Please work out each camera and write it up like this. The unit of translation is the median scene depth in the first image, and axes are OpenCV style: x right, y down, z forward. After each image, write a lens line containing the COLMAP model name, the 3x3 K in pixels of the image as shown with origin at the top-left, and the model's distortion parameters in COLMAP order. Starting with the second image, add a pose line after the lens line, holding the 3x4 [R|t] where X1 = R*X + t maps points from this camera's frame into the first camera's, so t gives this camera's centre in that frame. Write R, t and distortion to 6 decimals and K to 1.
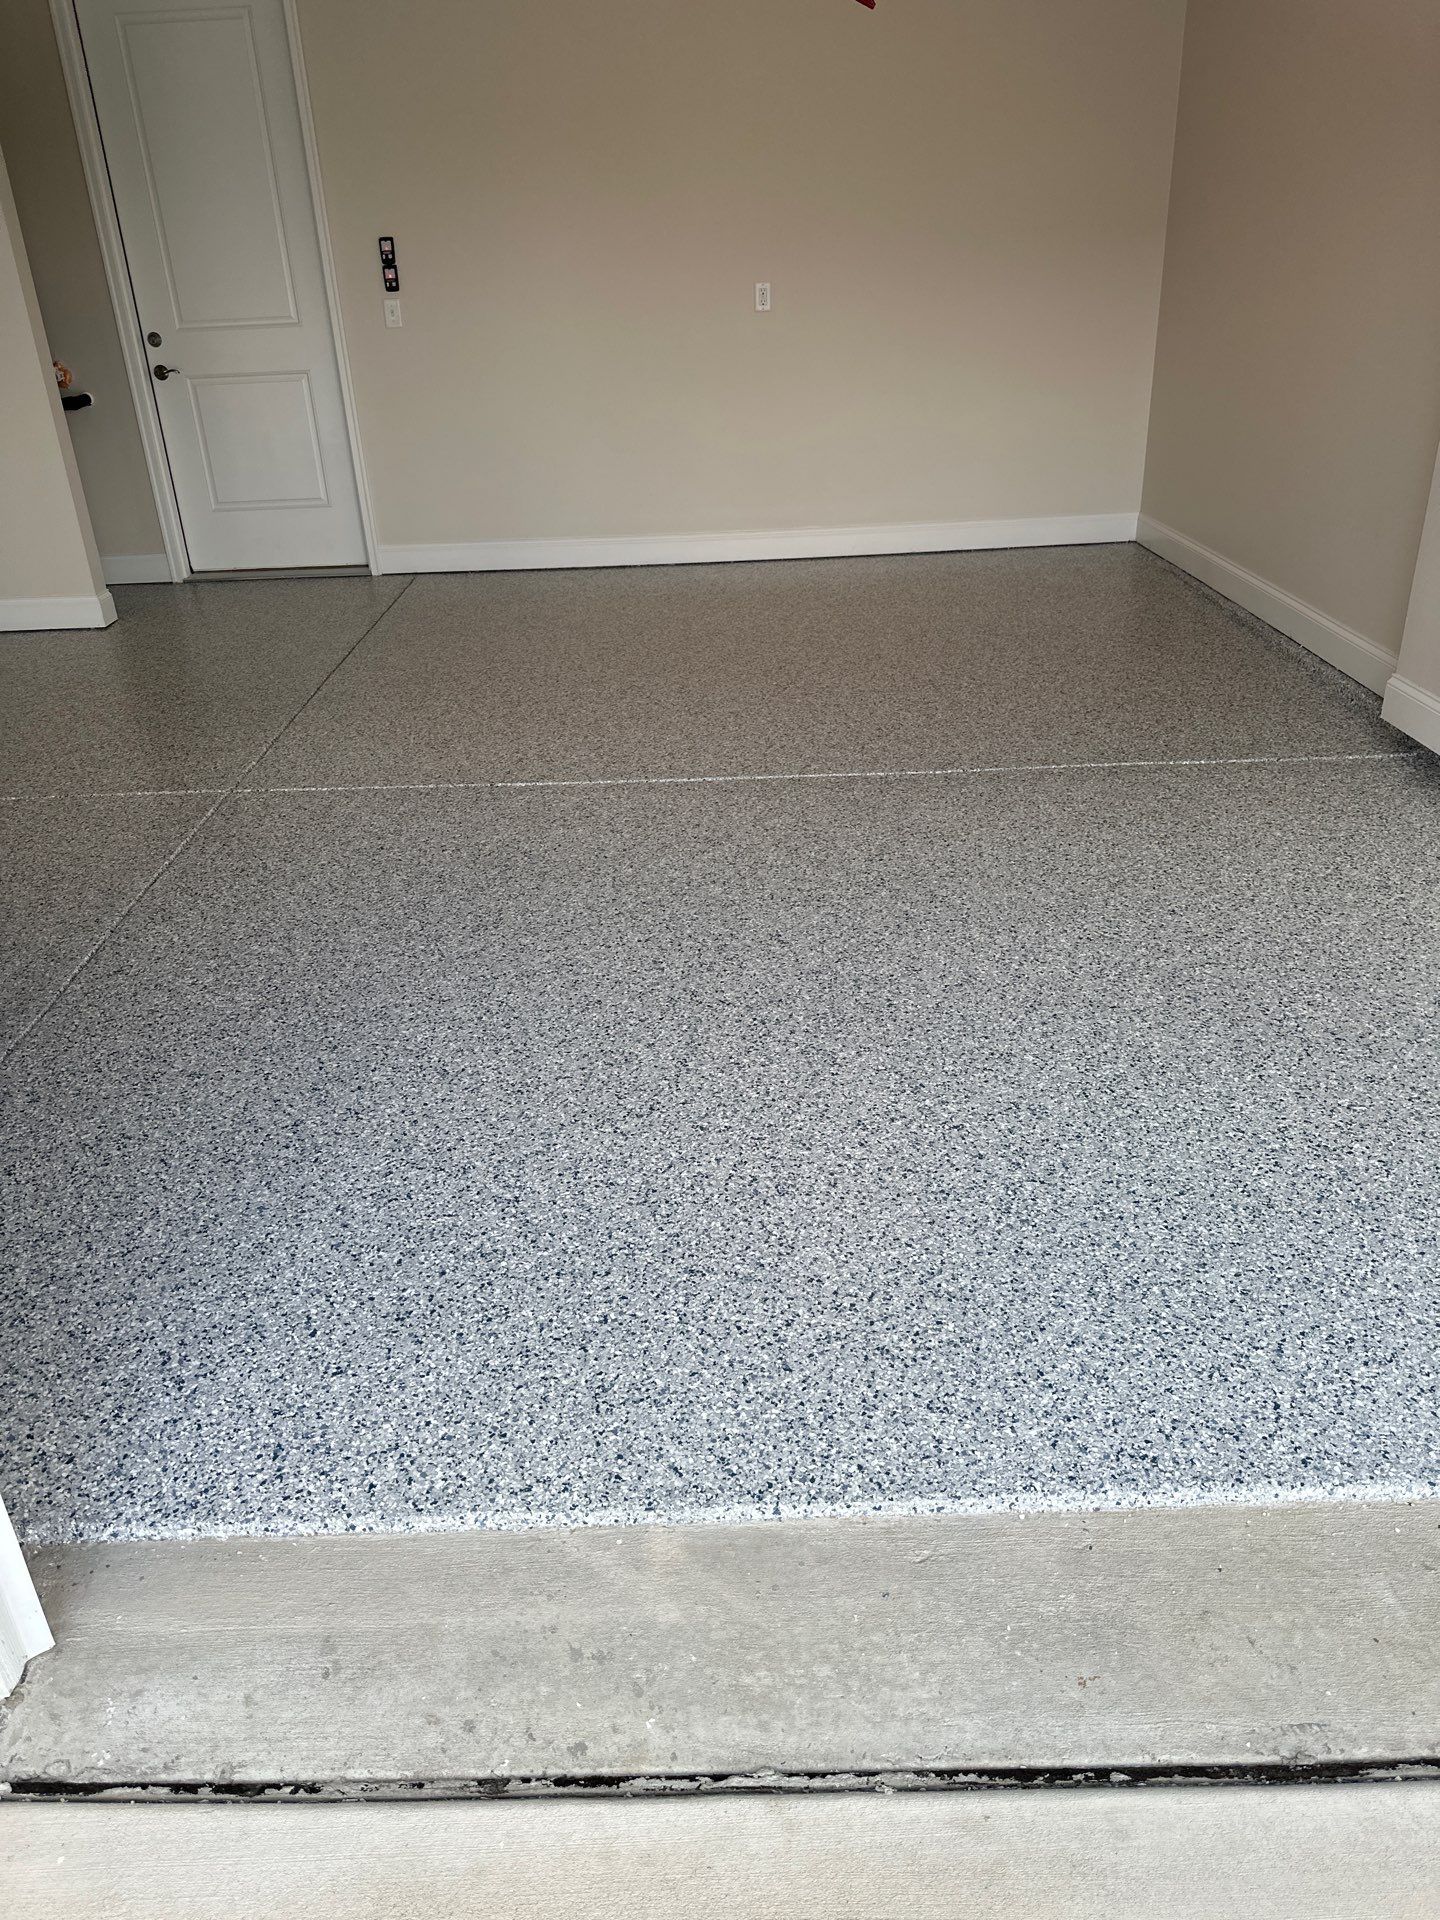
lens RADIAL K [[1360.7, 0, 706.4], [0, 1360.7, 955.0], [0, 0, 1]] dist [0.003553, -0.024442]
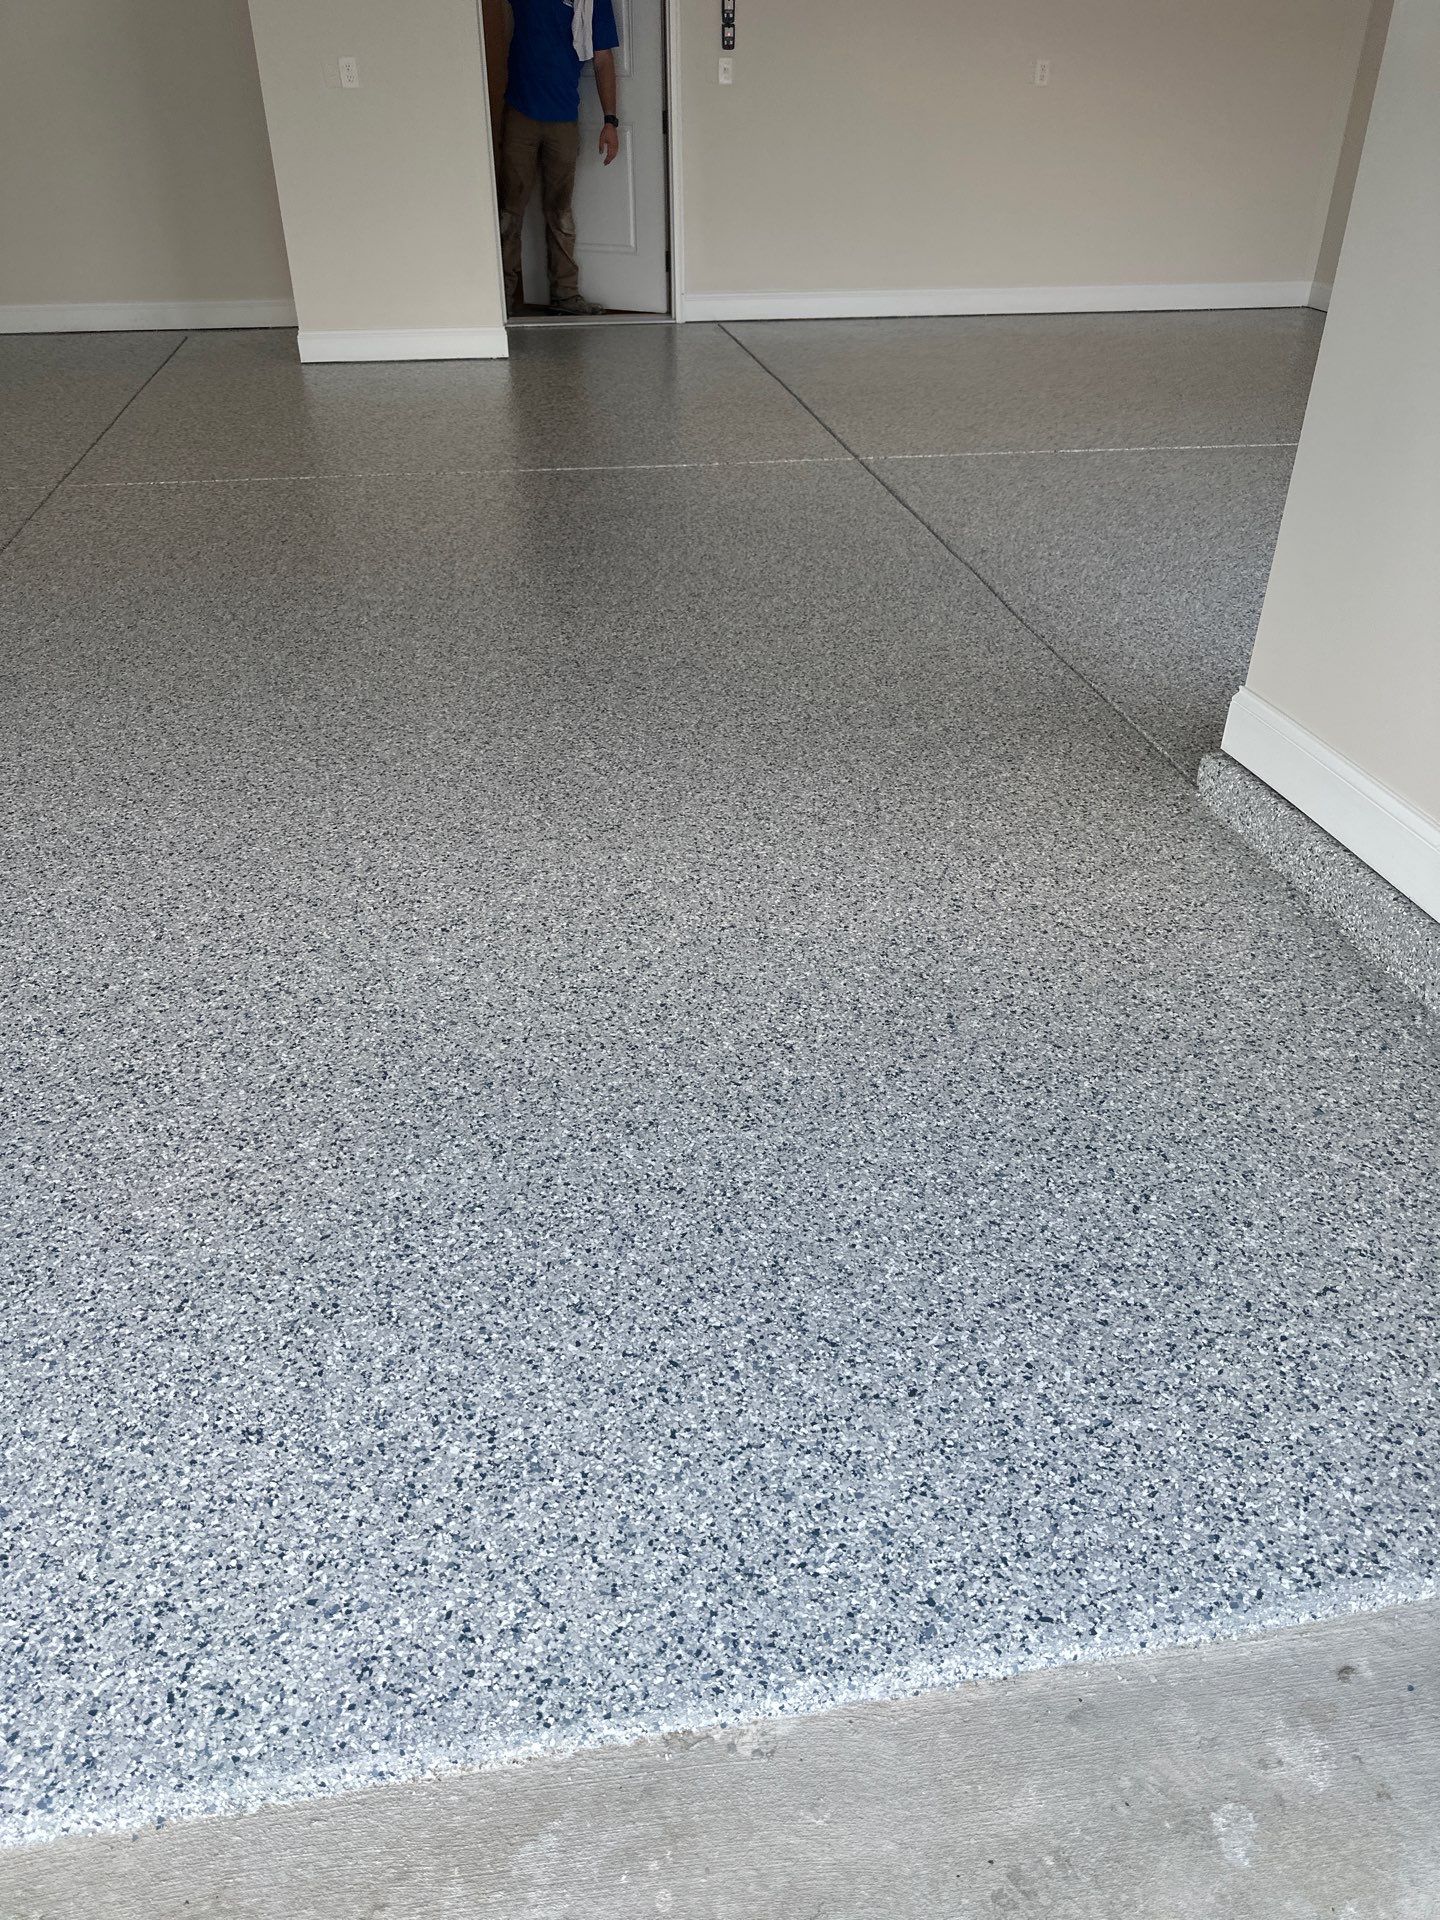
lens RADIAL K [[1360.7, 0, 706.4], [0, 1360.7, 955.0], [0, 0, 1]] dist [0.003553, -0.024442]
pose [[0.986892, -0.050606, 0.153245, -1.574595], [0.033836, 0.993342, 0.110123, 0.430878], [-0.157798, -0.103494, 0.982033, -0.562951]]
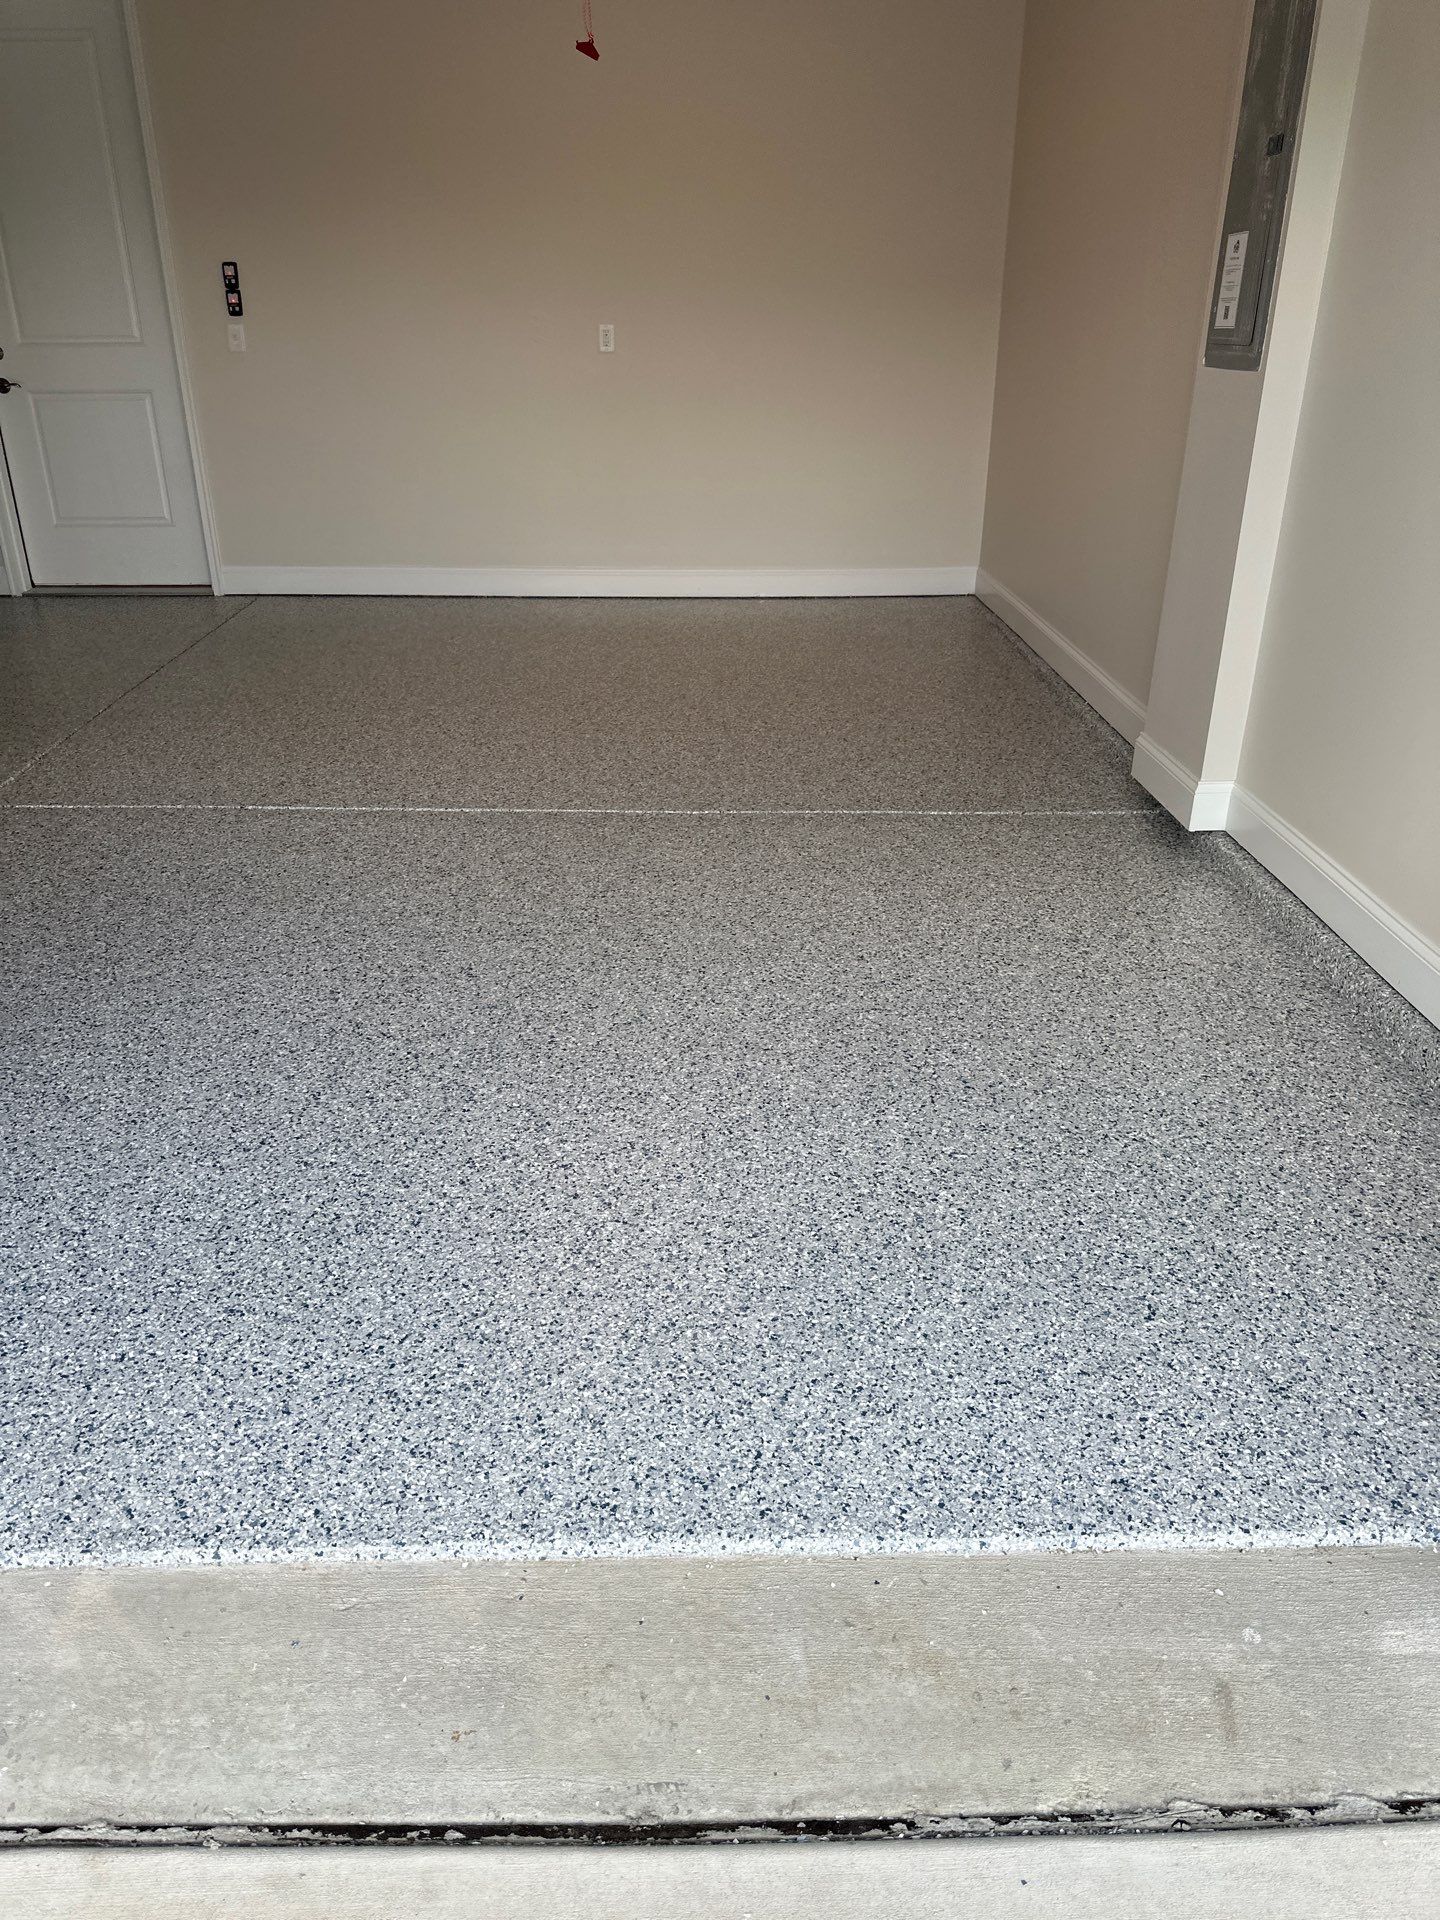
lens RADIAL K [[1349.0, 0, 726.3], [0, 1349.0, 959.4], [0, 0, 1]] dist [-0.006617, -0.016199]
pose [[0.998639, 0.029004, 0.043335, 0.351449], [-0.028181, 0.999413, -0.019491, -0.012821], [-0.043875, 0.018244, 0.998870, 0.005830]]
